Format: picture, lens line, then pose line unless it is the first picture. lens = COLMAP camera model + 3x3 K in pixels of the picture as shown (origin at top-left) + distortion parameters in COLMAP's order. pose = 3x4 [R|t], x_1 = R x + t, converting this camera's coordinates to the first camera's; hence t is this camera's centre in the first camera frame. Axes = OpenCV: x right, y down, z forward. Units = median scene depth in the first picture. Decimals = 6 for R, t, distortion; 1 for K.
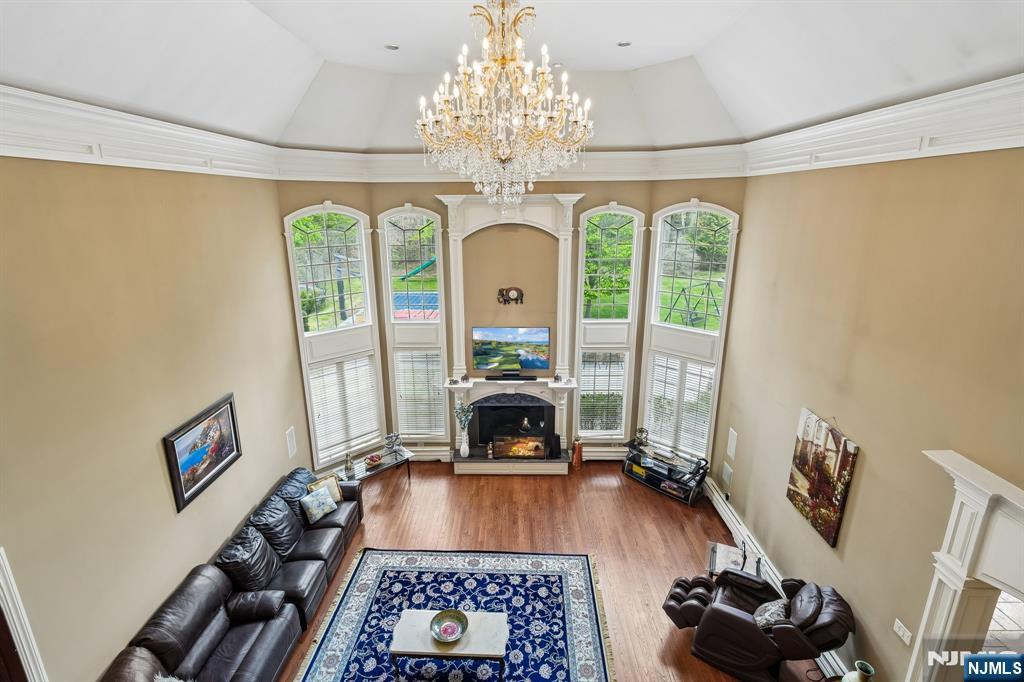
lens RADIAL K [[478.5, 0, 512.4], [0, 478.5, 335.3], [0, 0, 1]] dist [0.000274, -0.002501]
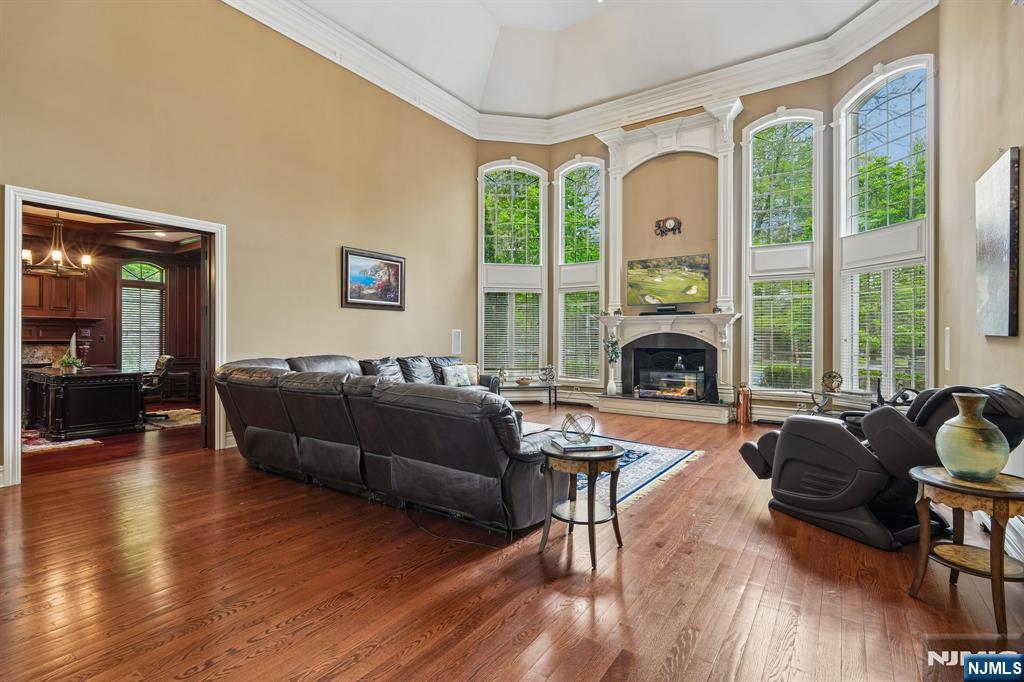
lens RADIAL K [[478.5, 0, 519.1], [0, 478.5, 340.6], [0, 0, 1]] dist [0.000274, -0.002501]
pose [[0.835339, 0.009973, -0.549645, 0.401059], [-0.151348, 0.965369, -0.212500, 0.564385], [0.528491, 0.260697, 0.807920, 0.154373]]
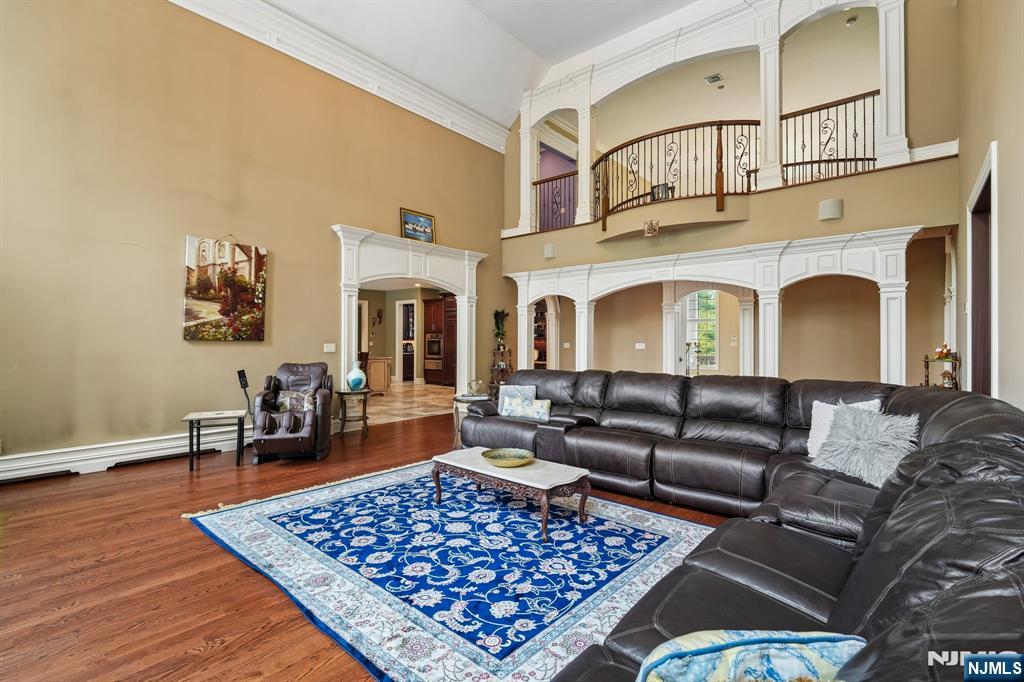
lens RADIAL K [[478.5, 0, 512.3], [0, 478.5, 339.8], [0, 0, 1]] dist [0.000274, -0.002501]
pose [[-0.771738, 0.006100, 0.635911, -0.503247], [0.171338, 0.964972, 0.198679, 0.253133], [-0.612424, 0.262284, -0.745750, 1.257003]]
